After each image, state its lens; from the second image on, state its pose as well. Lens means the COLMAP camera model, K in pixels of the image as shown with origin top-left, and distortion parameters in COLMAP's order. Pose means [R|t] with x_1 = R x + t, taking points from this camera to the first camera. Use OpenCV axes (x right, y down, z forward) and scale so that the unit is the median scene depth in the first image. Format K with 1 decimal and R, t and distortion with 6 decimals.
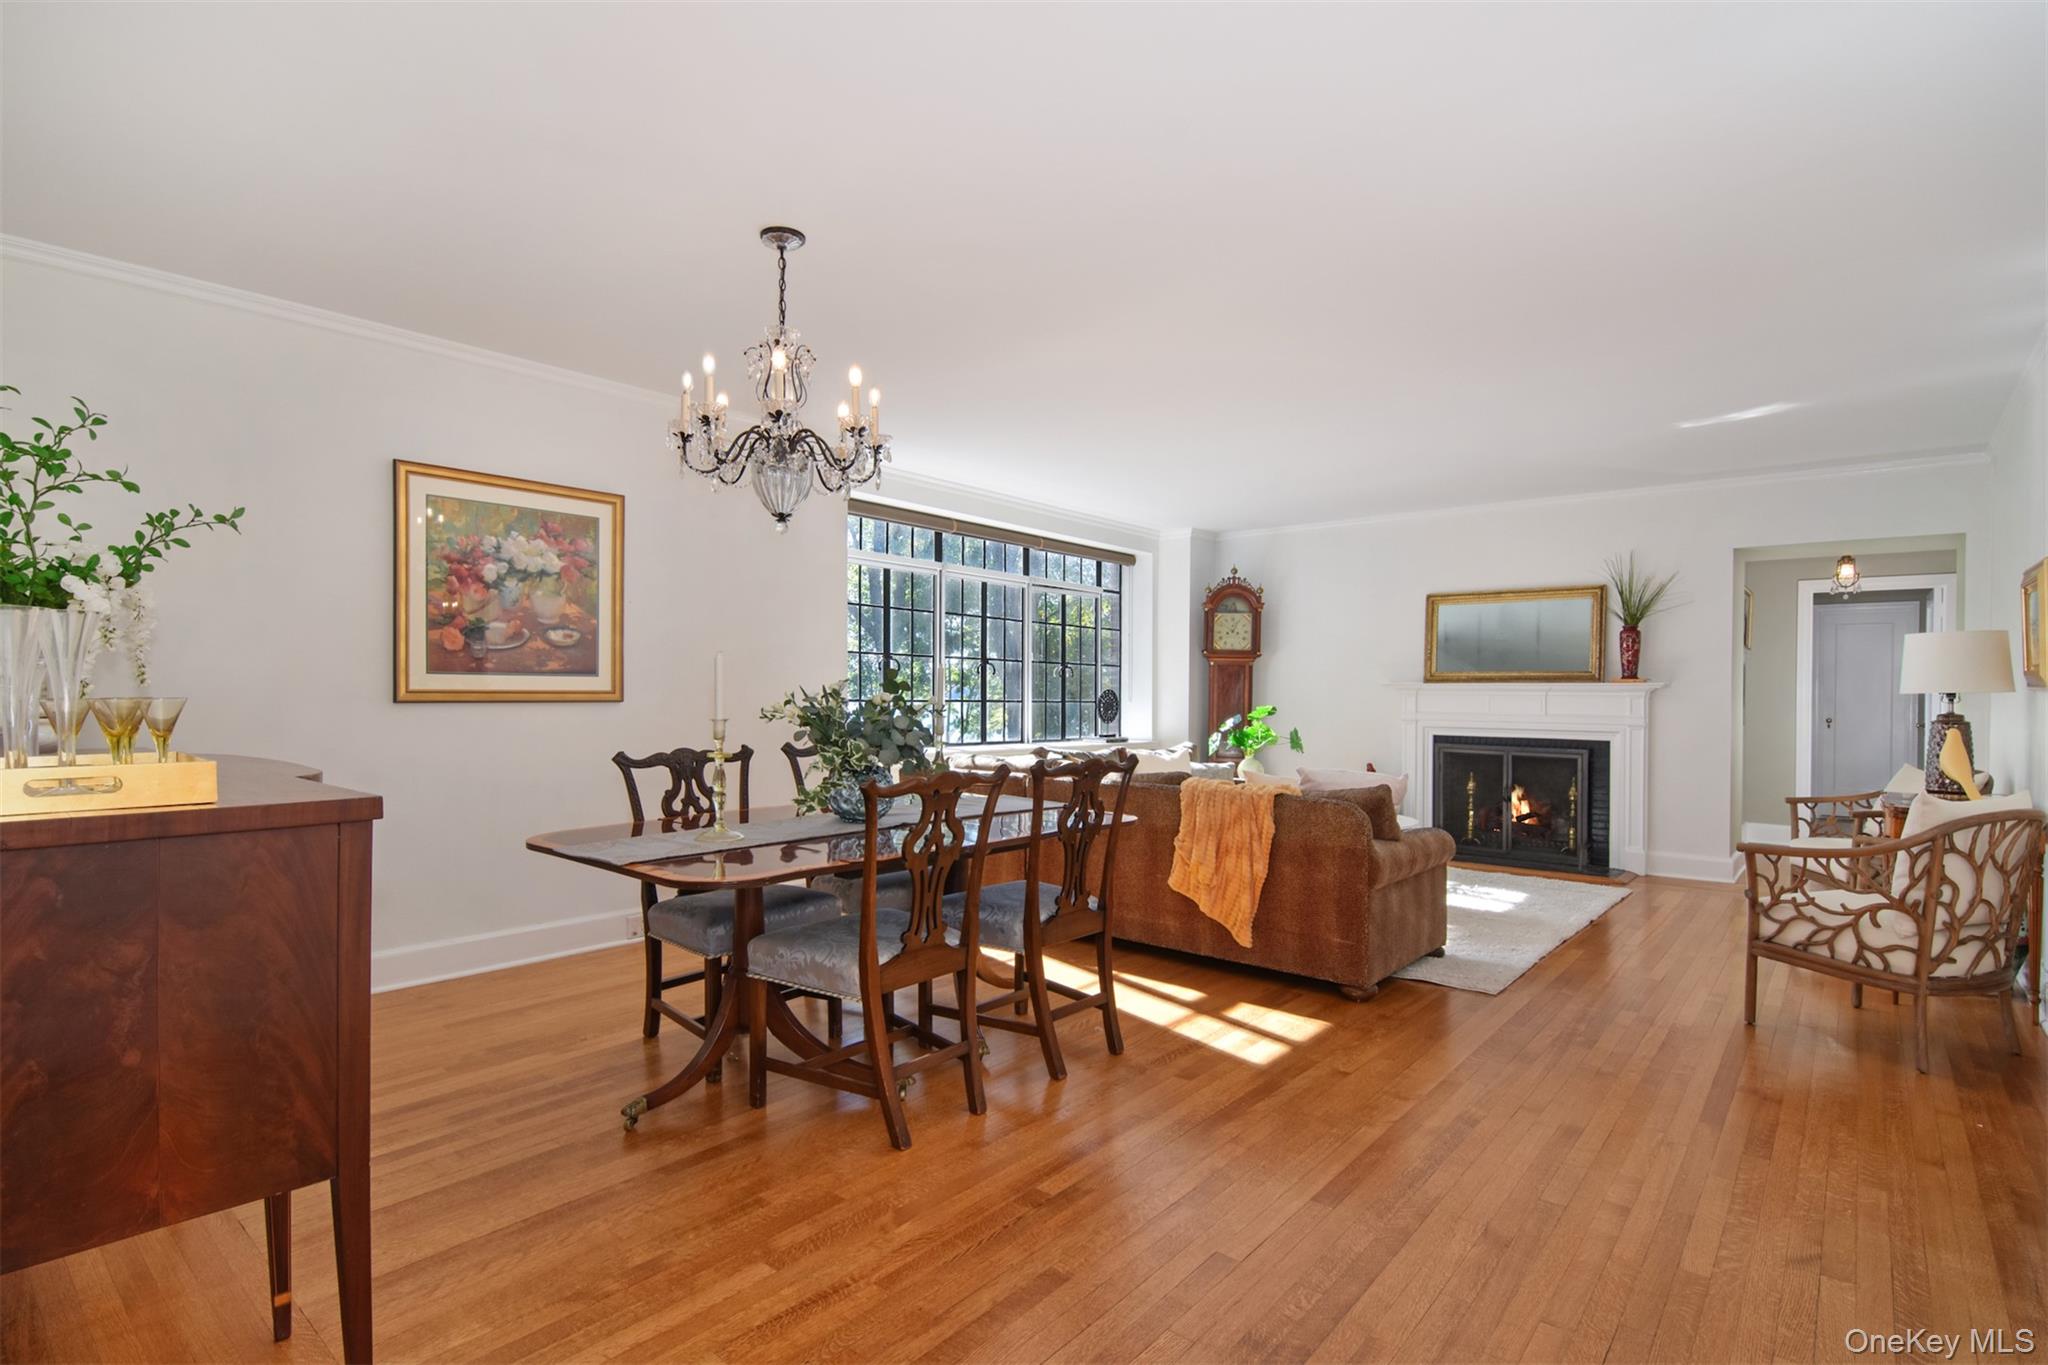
lens RADIAL K [[1003.4, 0, 1043.8], [0, 1003.4, 672.5], [0, 0, 1]] dist [-0.009472, -0.004406]
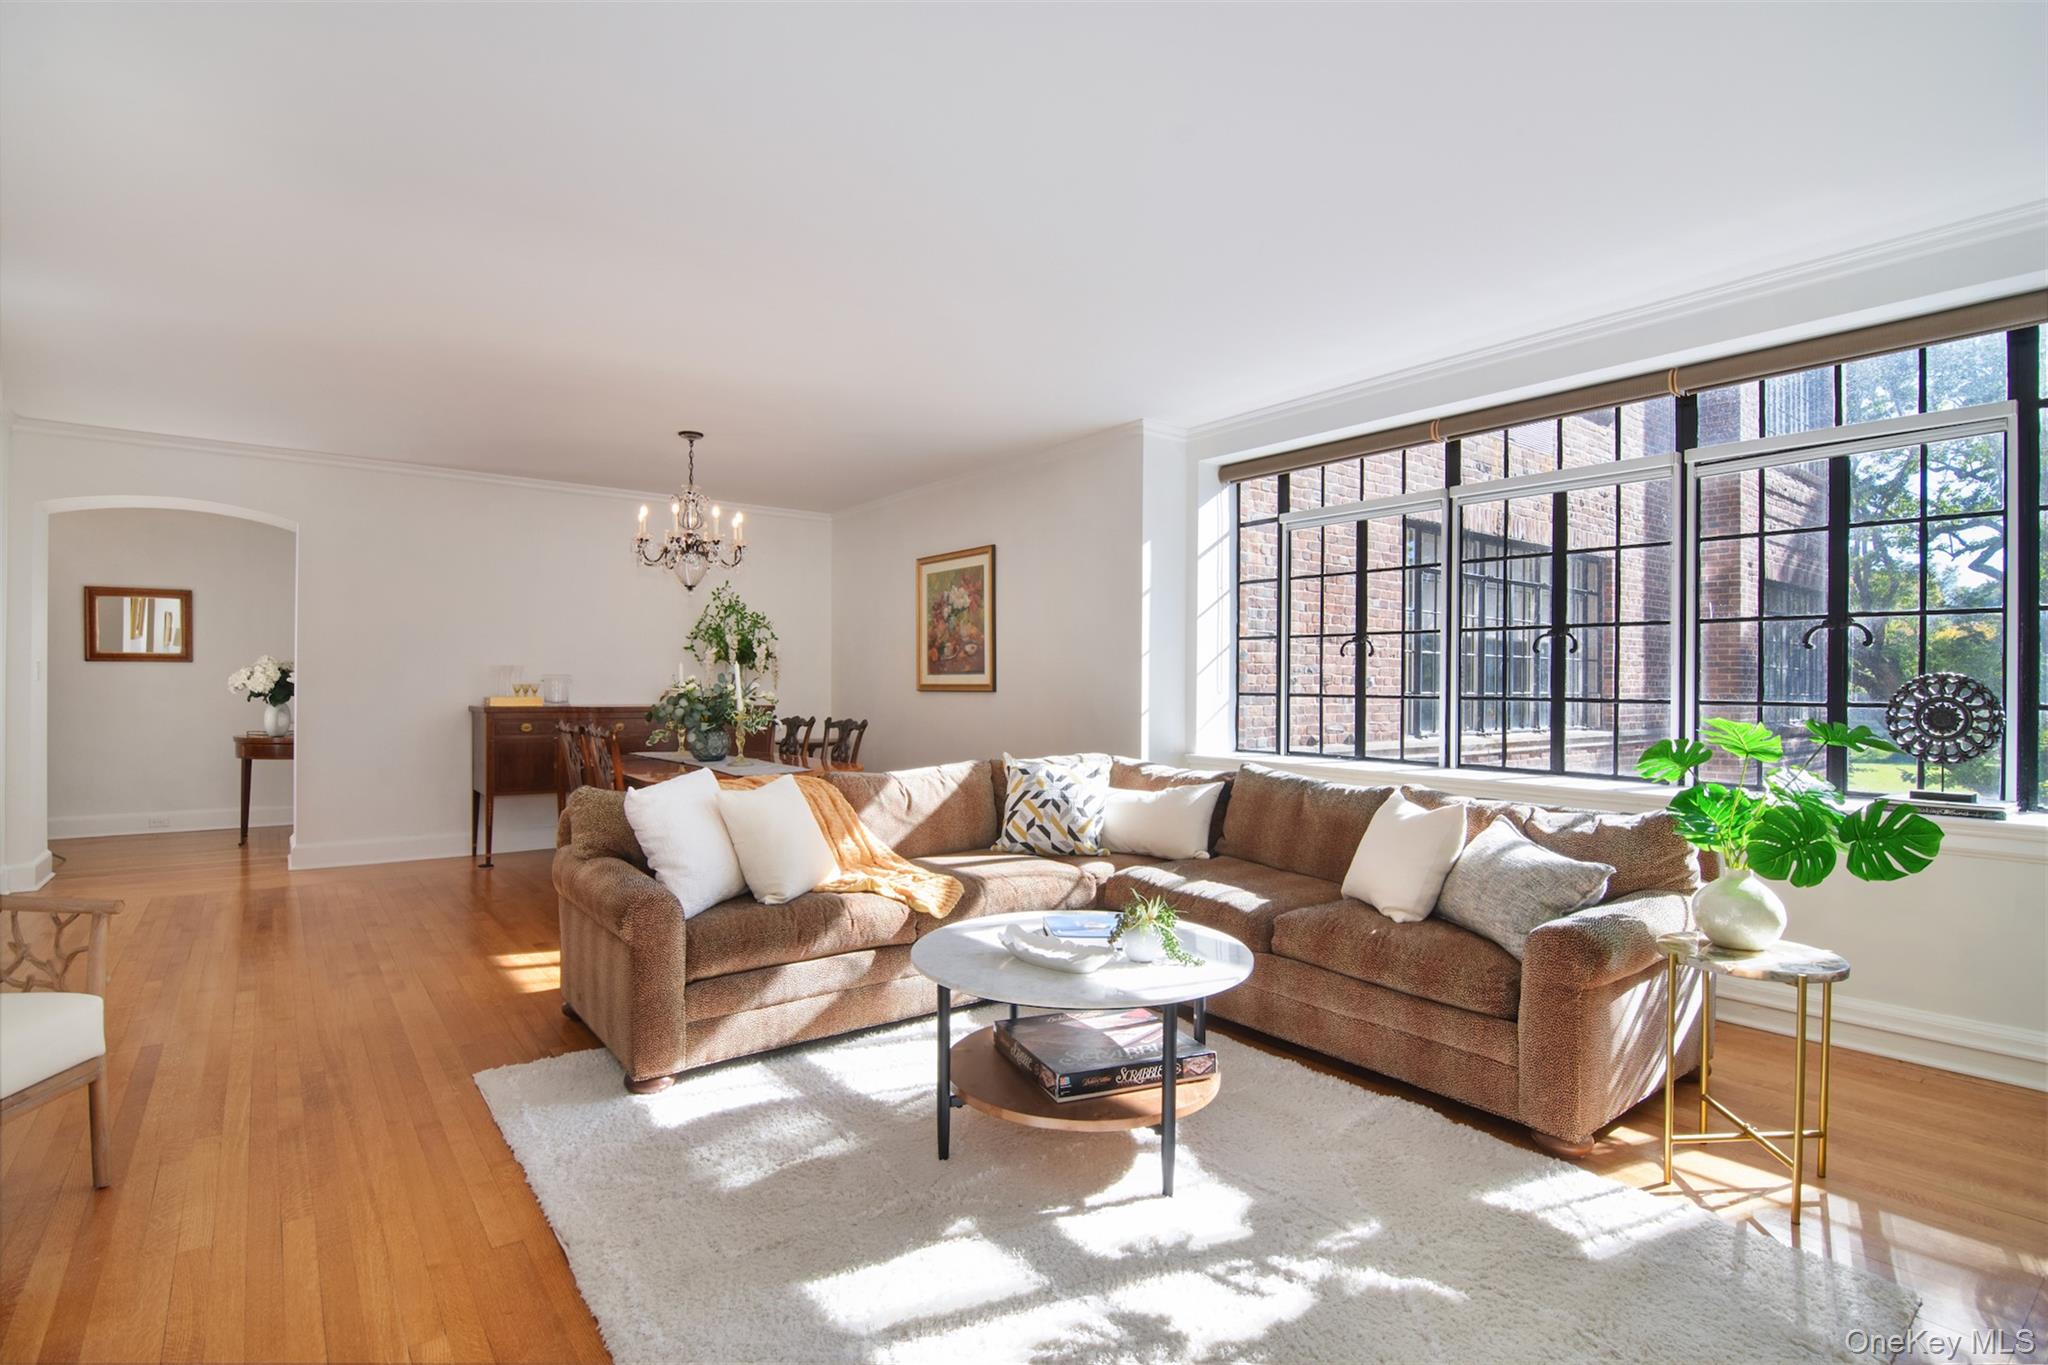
lens RADIAL K [[1003.4, 0, 1041.1], [0, 1003.4, 681.4], [0, 0, 1]] dist [-0.009472, -0.004406]
pose [[-0.219302, -0.013533, -0.975563, 1.008557], [0.016625, 0.999707, -0.017605, 0.045025], [0.975515, -0.020080, -0.219013, 1.460636]]
